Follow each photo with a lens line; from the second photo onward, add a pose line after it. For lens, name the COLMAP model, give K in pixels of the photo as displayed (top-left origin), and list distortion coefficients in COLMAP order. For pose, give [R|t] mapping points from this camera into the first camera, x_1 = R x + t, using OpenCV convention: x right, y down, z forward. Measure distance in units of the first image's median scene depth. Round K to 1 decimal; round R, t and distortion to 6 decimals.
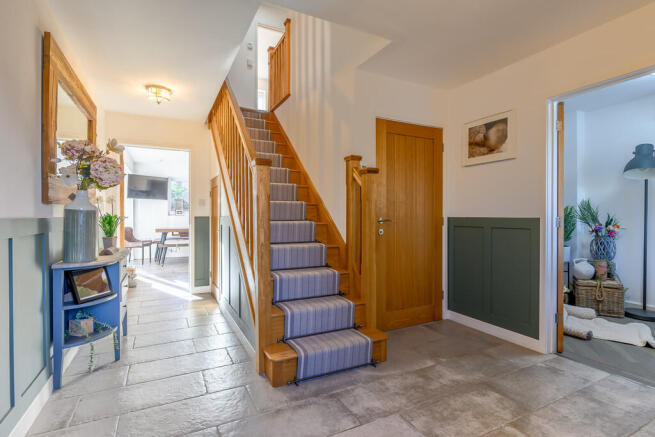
lens RADIAL K [[320.7, 0, 326.0], [0, 320.7, 218.7], [0, 0, 1]] dist [-0.005626, 0.000008]
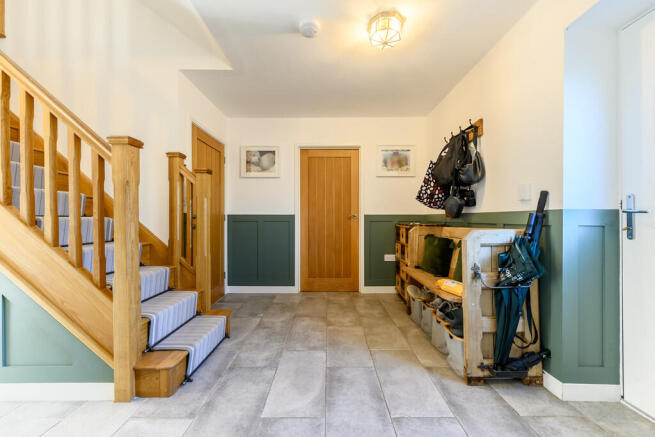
lens RADIAL K [[259.7, 0, 325.7], [0, 259.7, 217.9], [0, 0, 1]] dist [0.000699, 0.000303]
pose [[0.458981, -0.001535, 0.888445, -0.461715], [0.014285, 0.999882, -0.005652, 0.024964], [-0.888331, 0.015286, 0.458949, 0.202565]]
